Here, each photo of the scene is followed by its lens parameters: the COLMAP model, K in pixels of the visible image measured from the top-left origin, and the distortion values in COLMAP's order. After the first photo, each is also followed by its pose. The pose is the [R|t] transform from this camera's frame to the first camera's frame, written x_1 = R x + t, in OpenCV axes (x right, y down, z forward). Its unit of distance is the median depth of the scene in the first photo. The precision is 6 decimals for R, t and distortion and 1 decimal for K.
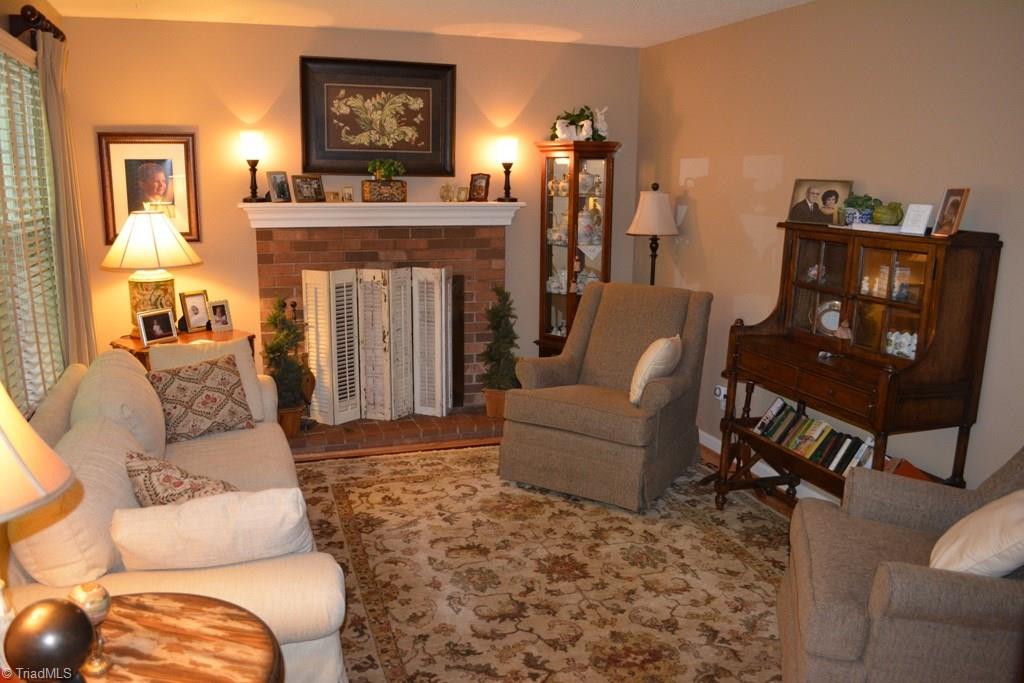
lens RADIAL K [[804.7, 0, 506.1], [0, 804.7, 343.5], [0, 0, 1]] dist [-0.087255, 0.017410]
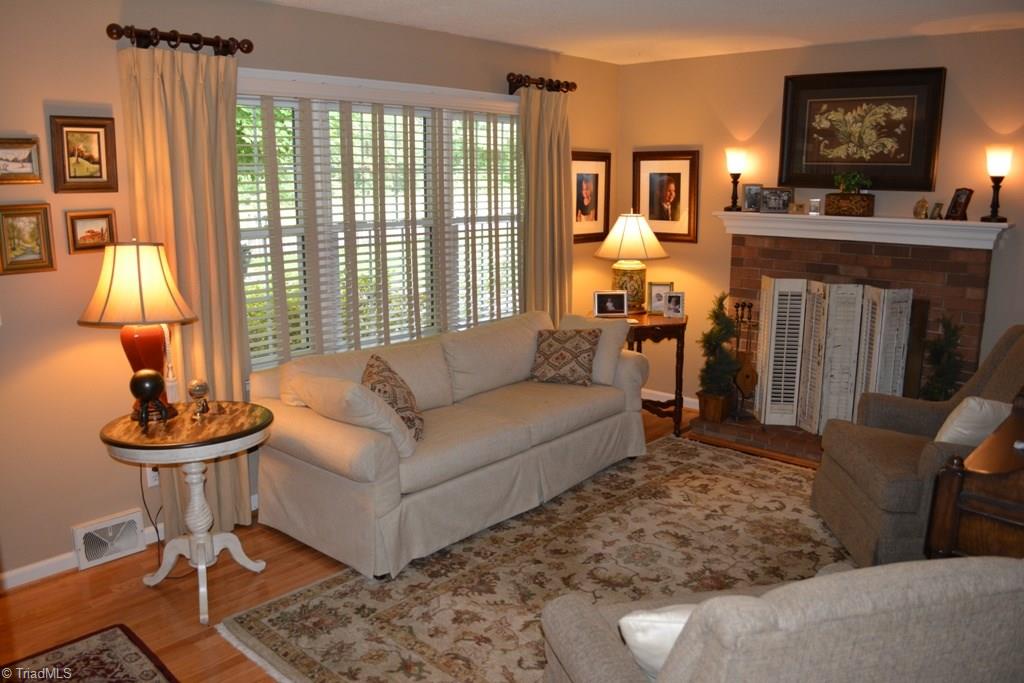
lens RADIAL K [[804.7, 0, 506.1], [0, 804.7, 343.5], [0, 0, 1]] dist [-0.087255, 0.017410]
pose [[0.487719, 0.164585, -0.857346, 0.512528], [-0.170747, 0.981085, 0.091206, -0.040694], [0.856140, 0.101907, 0.506596, 0.169286]]
